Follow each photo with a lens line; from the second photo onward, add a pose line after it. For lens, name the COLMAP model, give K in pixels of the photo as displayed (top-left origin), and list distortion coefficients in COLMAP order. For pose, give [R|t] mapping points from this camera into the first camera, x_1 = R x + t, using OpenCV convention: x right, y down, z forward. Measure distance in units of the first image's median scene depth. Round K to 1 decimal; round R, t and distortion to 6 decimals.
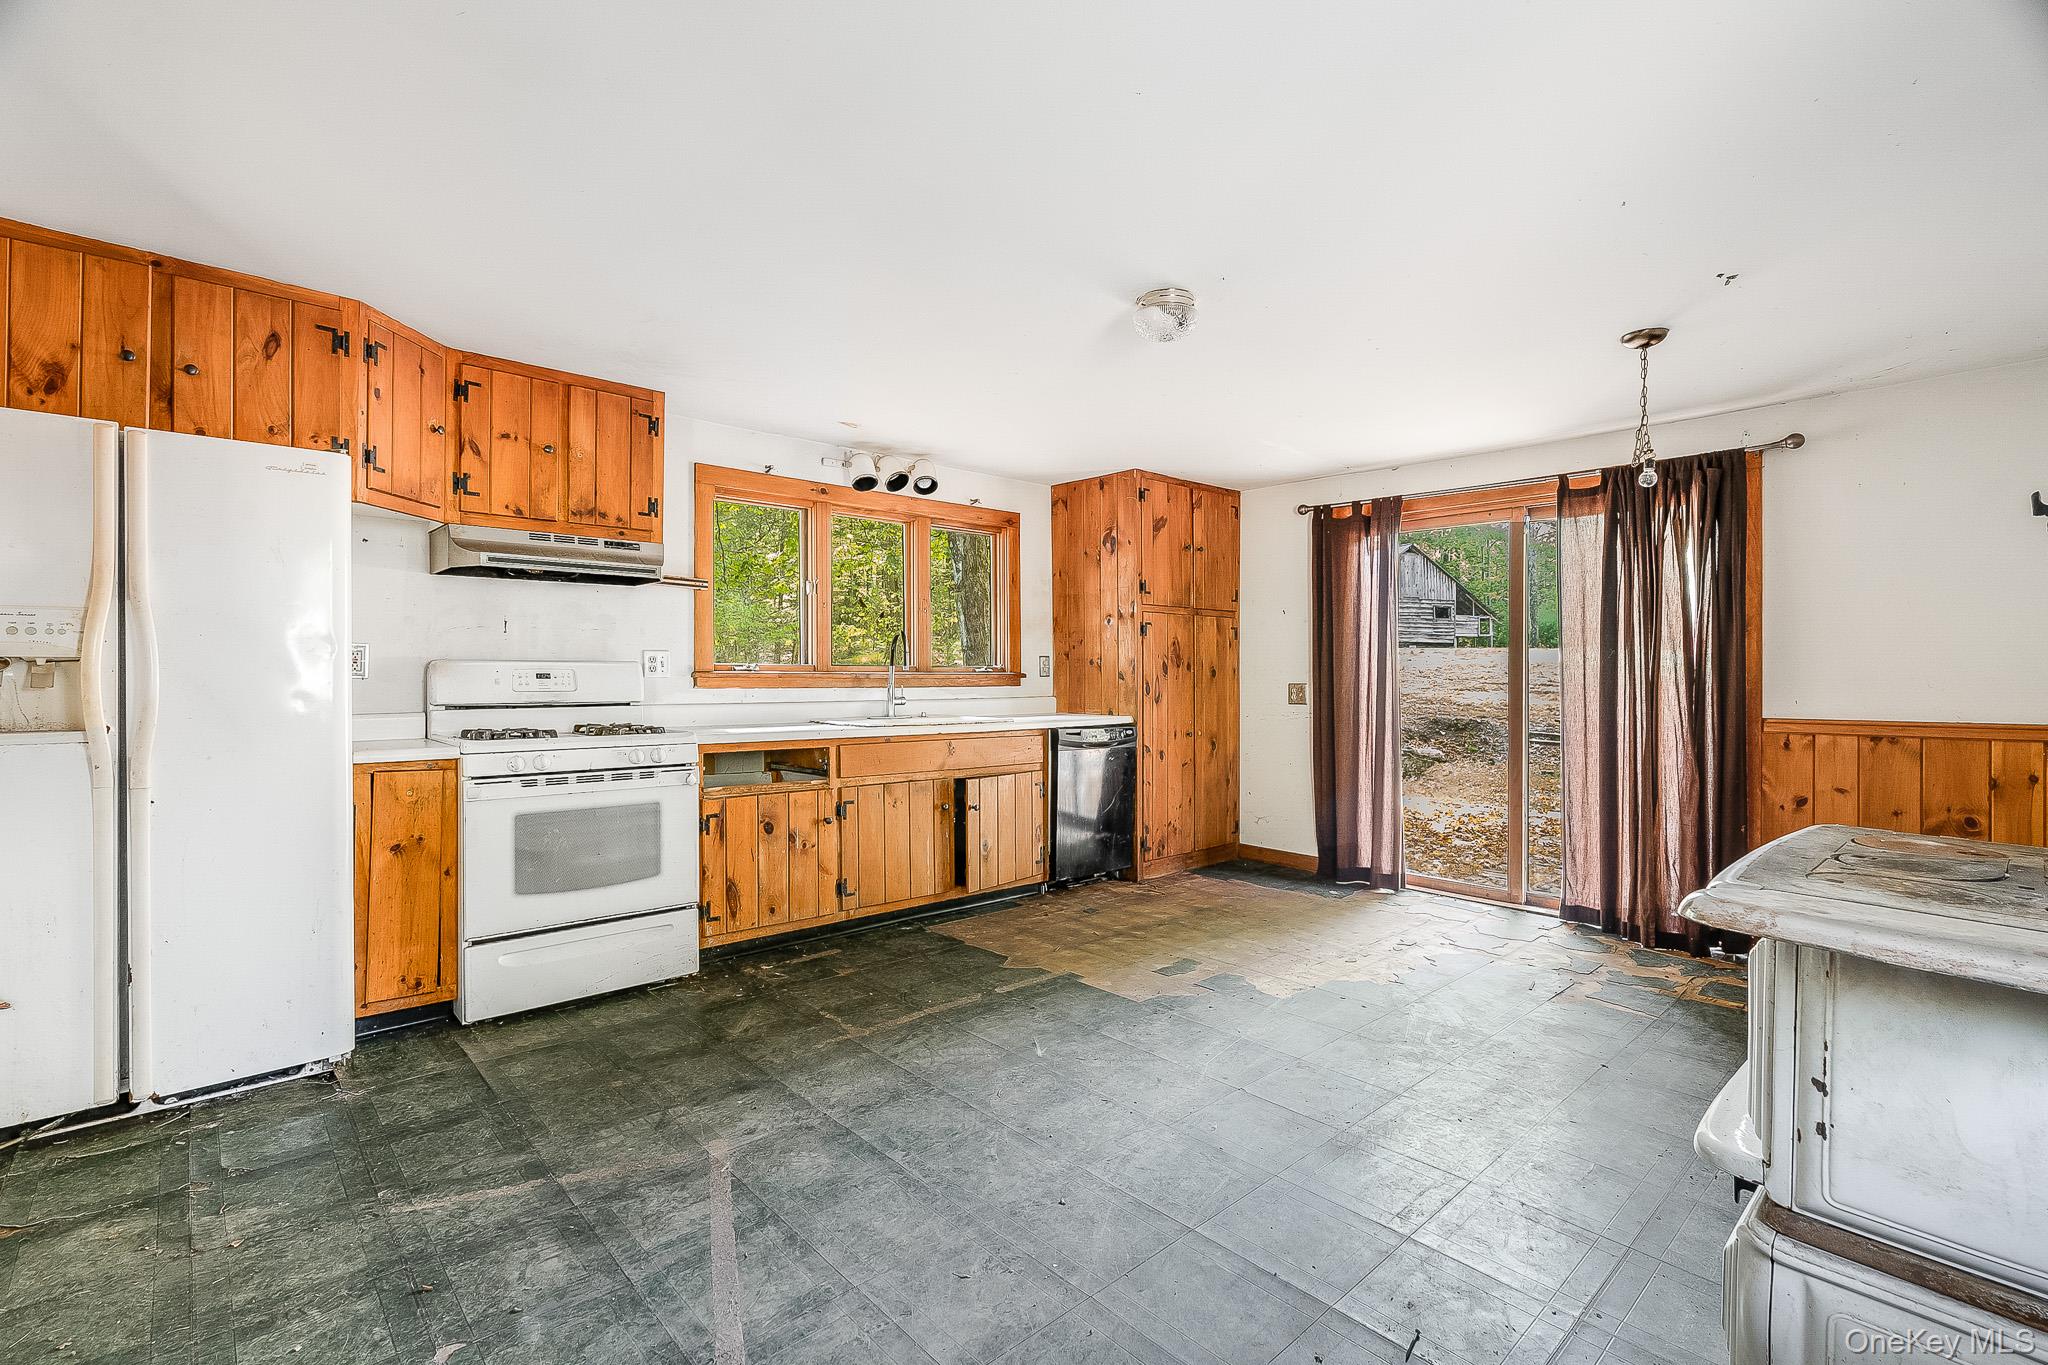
lens RADIAL K [[937.9, 0, 1005.1], [0, 937.9, 676.7], [0, 0, 1]] dist [-0.007454, 0.000569]
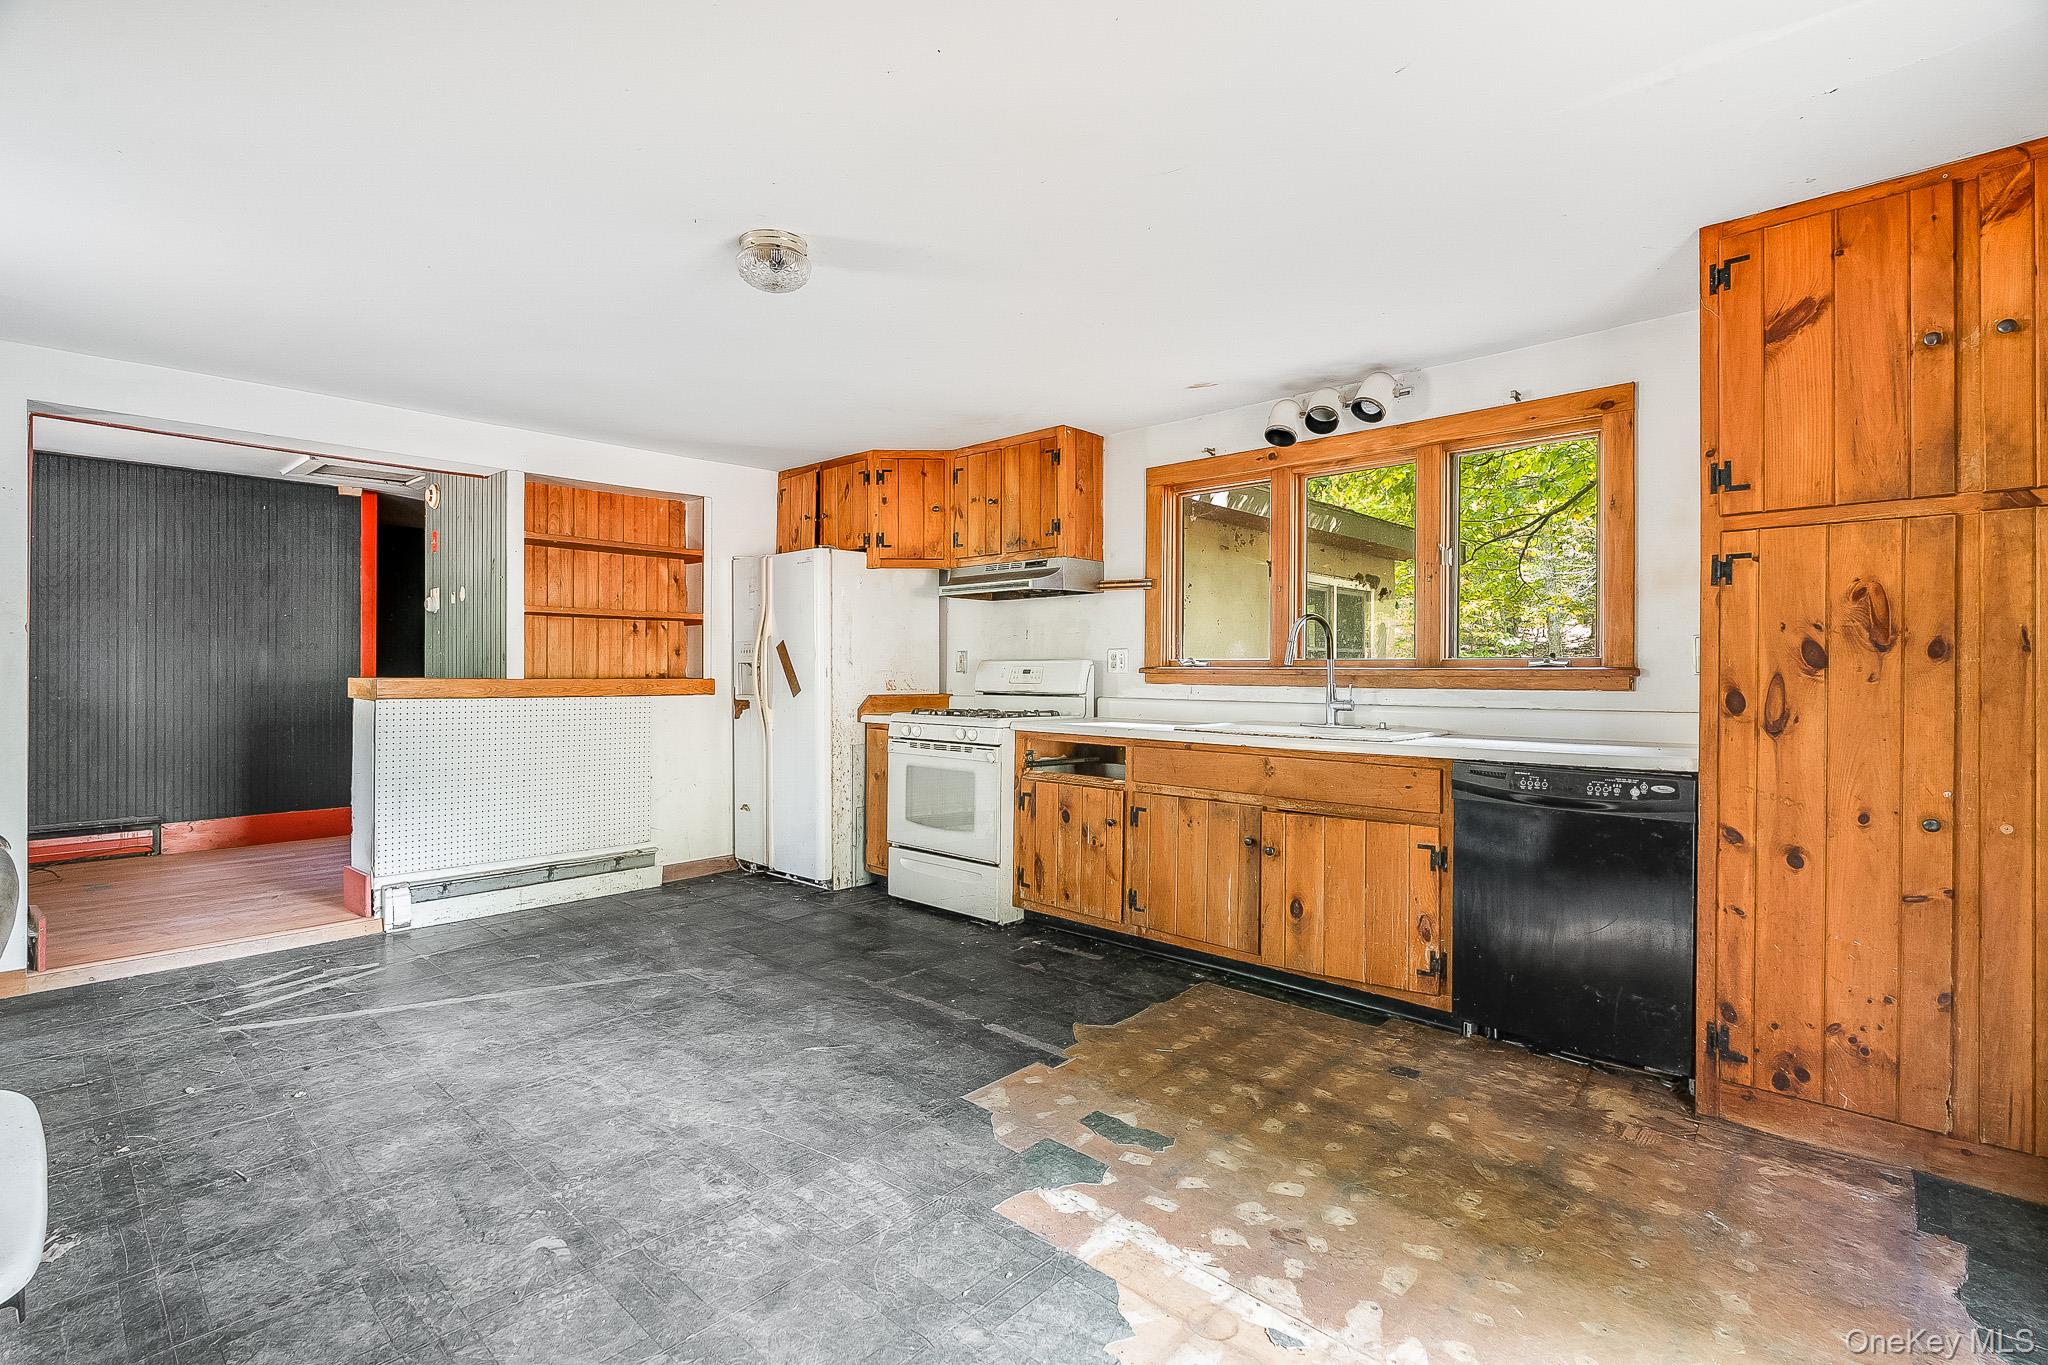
lens RADIAL K [[937.9, 0, 1005.6], [0, 937.9, 674.7], [0, 0, 1]] dist [-0.007454, 0.000569]
pose [[0.082040, 0.000743, -0.996629, 0.814752], [-0.005977, 0.999982, 0.000253, 0.003234], [0.996611, 0.005936, 0.082043, 0.875791]]
